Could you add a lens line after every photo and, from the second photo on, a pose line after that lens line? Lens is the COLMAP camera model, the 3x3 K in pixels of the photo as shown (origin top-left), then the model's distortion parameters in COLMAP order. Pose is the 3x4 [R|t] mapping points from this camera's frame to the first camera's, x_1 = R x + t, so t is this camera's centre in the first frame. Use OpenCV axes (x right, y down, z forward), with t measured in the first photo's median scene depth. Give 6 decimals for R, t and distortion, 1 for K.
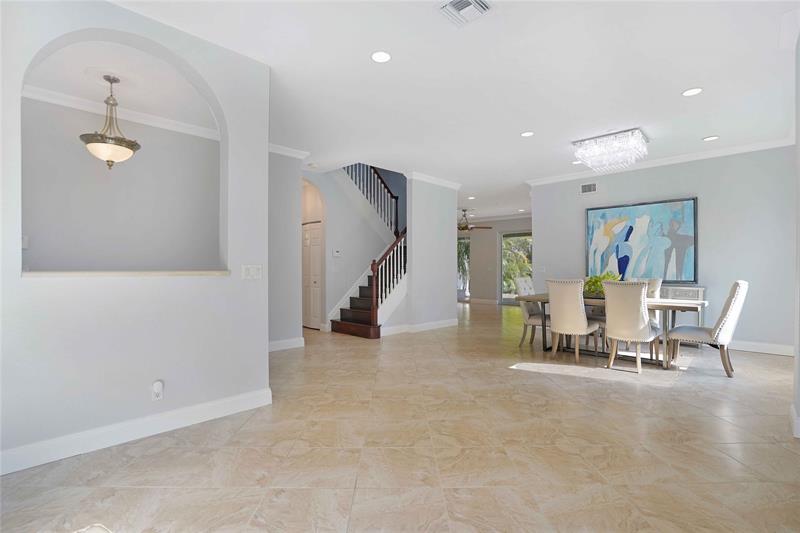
lens RADIAL K [[384.0, 0, 400.3], [0, 384.0, 271.4], [0, 0, 1]] dist [-0.059203, 0.025972]
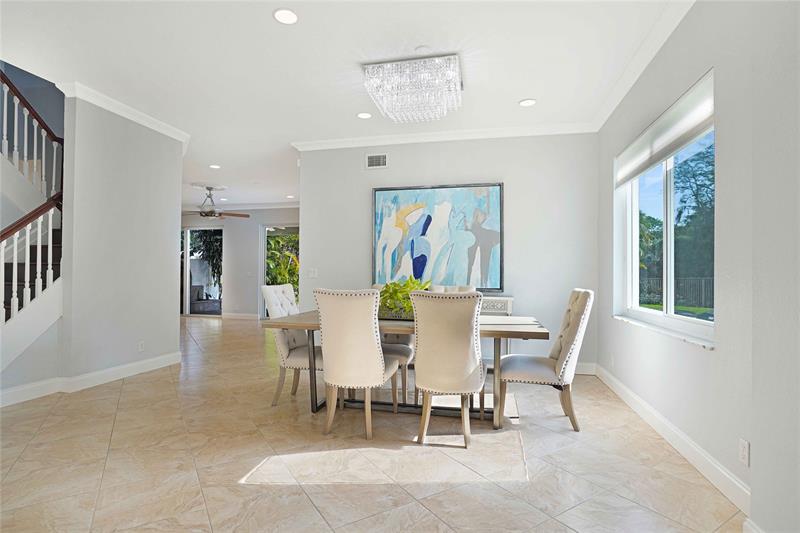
lens RADIAL K [[408.8, 0, 398.1], [0, 408.8, 271.6], [0, 0, 1]] dist [-0.030536, 0.000261]
pose [[0.852525, 0.011036, 0.522569, 0.137055], [-0.004463, 0.999894, -0.013835, 0.002349], [-0.522667, 0.009463, 0.852485, 0.338865]]
